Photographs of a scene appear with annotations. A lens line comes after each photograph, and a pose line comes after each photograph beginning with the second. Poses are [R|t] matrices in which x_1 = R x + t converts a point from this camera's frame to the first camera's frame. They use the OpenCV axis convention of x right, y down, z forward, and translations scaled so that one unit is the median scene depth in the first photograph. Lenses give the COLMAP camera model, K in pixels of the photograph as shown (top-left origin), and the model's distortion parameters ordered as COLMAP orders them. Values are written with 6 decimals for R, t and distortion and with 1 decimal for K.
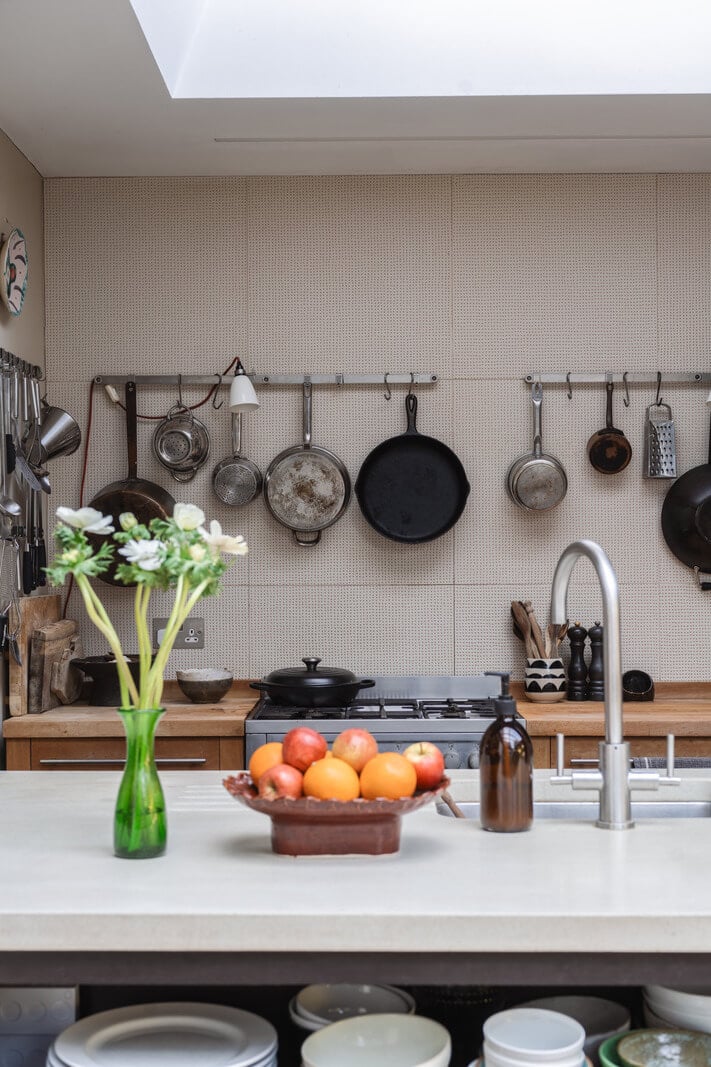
lens RADIAL K [[1462.3, 0, 361.9], [0, 1462.3, 531.0], [0, 0, 1]] dist [0.000487, 0.000000]
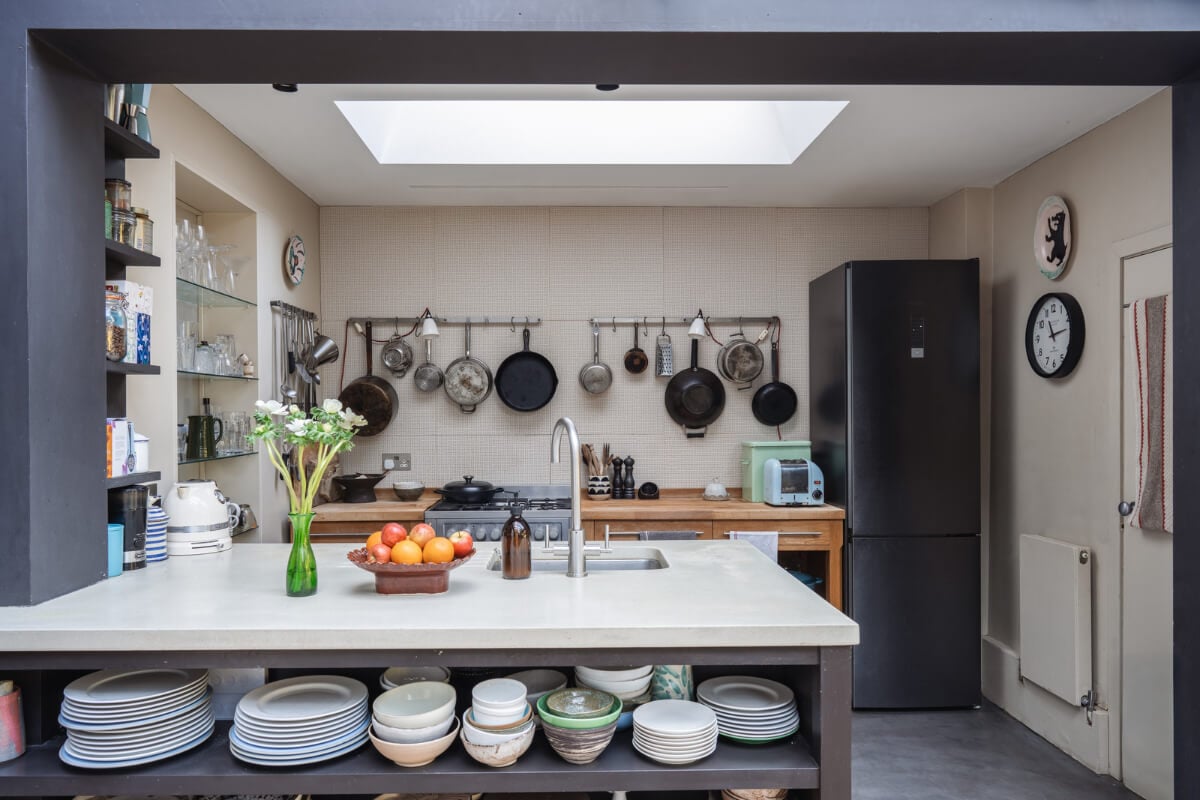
lens RADIAL K [[817.4, 0, 588.4], [0, 817.4, 408.8], [0, 0, 1]] dist [-0.002073, -0.001814]
pose [[0.999515, 0.000717, 0.031142, 0.081134], [-0.001179, 0.999889, 0.014827, -0.010567], [-0.031128, -0.014856, 0.999405, -0.007248]]
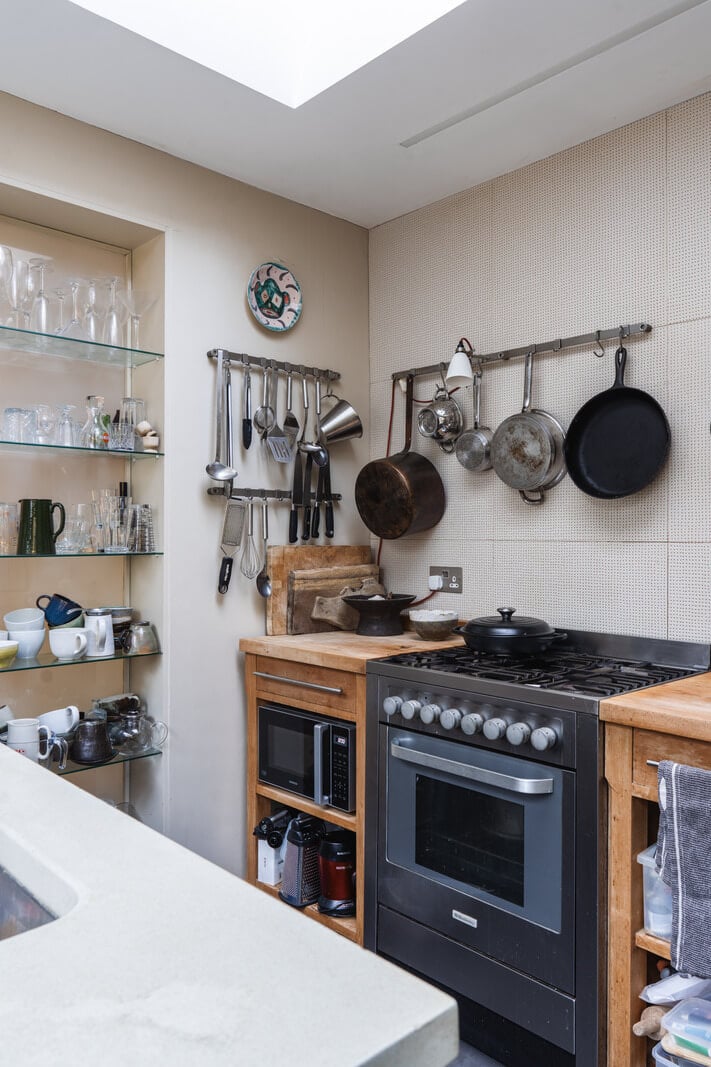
lens RADIAL K [[783.9, 0, 360.3], [0, 783.9, 533.4], [0, 0, 1]] dist [-0.025954, 0.001193]
pose [[0.694068, 0.007301, -0.719872, 0.298662], [0.005523, 0.999865, 0.015465, 0.022847], [0.719888, -0.014709, 0.693934, 0.525225]]
